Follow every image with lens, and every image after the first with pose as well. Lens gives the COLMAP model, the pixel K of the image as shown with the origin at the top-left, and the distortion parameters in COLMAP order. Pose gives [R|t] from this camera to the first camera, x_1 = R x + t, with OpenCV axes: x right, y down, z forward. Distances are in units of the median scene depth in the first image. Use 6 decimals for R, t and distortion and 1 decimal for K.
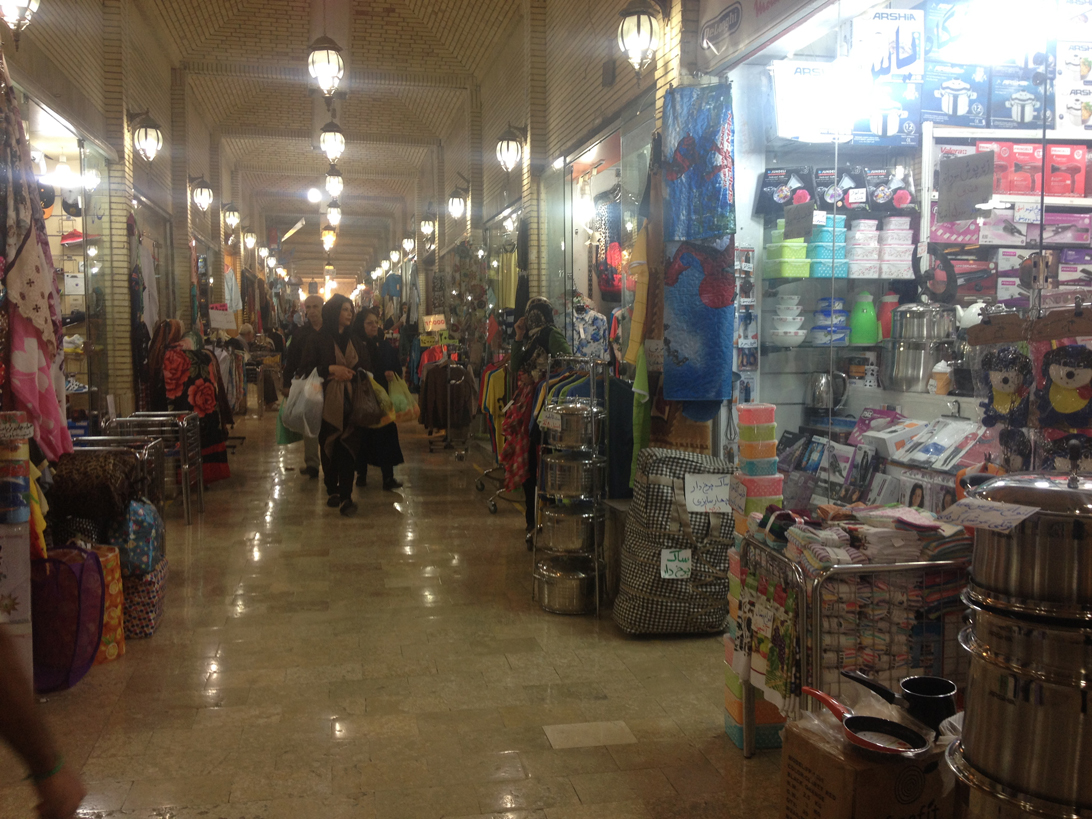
lens RADIAL K [[1032.2, 0, 546.5], [0, 1032.2, 407.8], [0, 0, 1]] dist [0.052586, 0.000000]
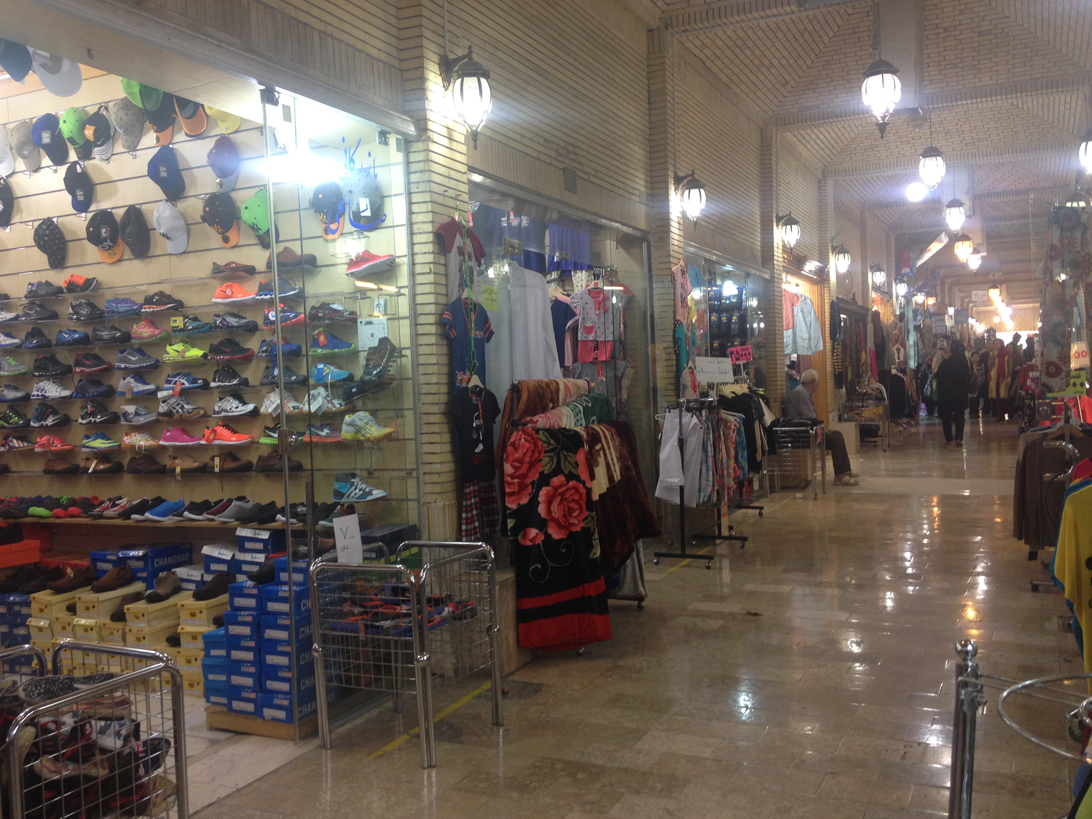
lens RADIAL K [[1032.2, 0, 547.7], [0, 1032.2, 418.0], [0, 0, 1]] dist [0.052586, 0.000000]
pose [[0.798121, -0.013529, -0.602346, 0.027464], [-0.003010, 0.999646, -0.026442, -0.045976], [0.602490, 0.022917, 0.797797, 0.515304]]
